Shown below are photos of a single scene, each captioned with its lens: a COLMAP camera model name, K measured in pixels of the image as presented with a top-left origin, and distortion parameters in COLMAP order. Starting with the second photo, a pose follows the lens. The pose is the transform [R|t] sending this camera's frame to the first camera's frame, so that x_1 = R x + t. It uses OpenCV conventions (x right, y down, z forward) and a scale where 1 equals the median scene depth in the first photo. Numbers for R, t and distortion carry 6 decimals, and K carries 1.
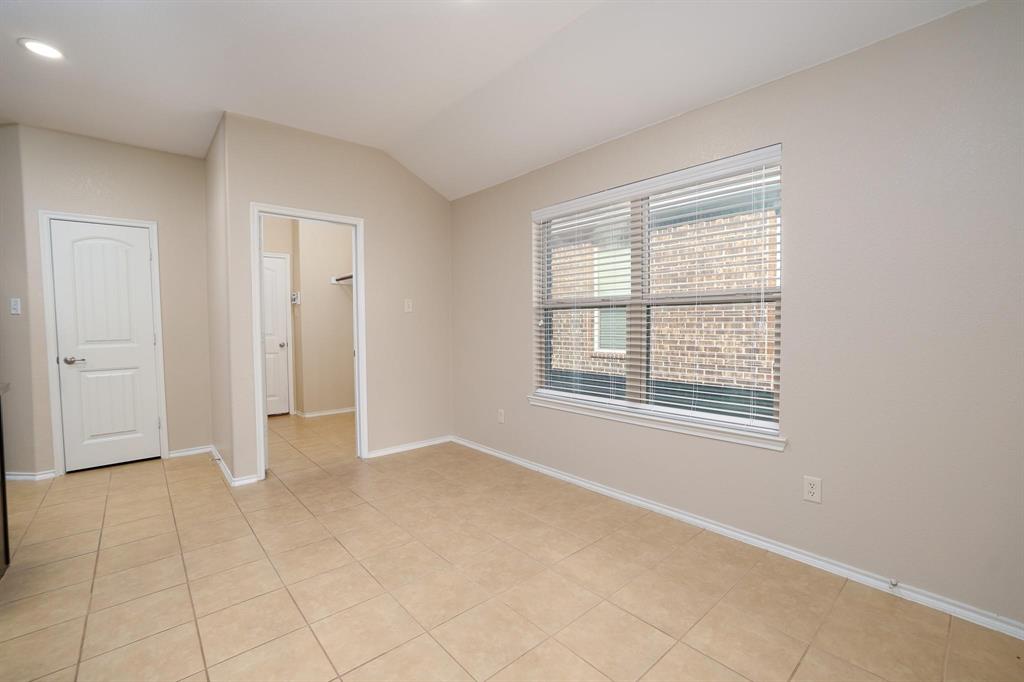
lens RADIAL K [[435.7, 0, 509.8], [0, 435.7, 339.6], [0, 0, 1]] dist [-0.030588, 0.009173]
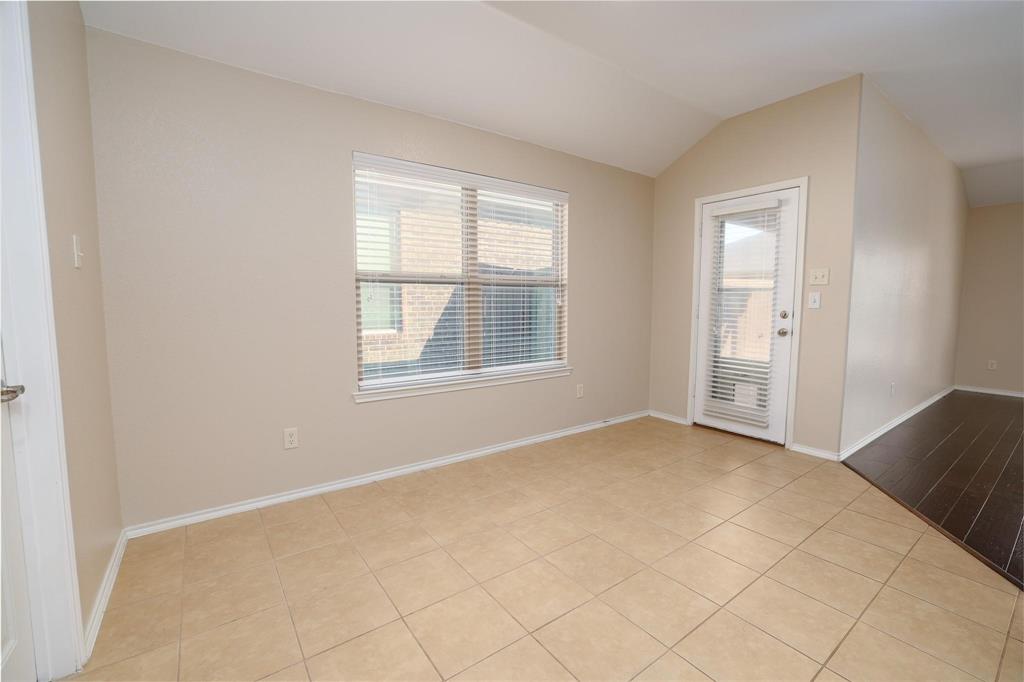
lens RADIAL K [[435.7, 0, 509.8], [0, 435.7, 339.6], [0, 0, 1]] dist [-0.030588, 0.009173]
pose [[0.098397, -0.075372, 0.992289, -0.838738], [0.036197, 0.996739, 0.072121, -0.012174], [-0.994489, 0.028821, 0.100804, 0.798849]]
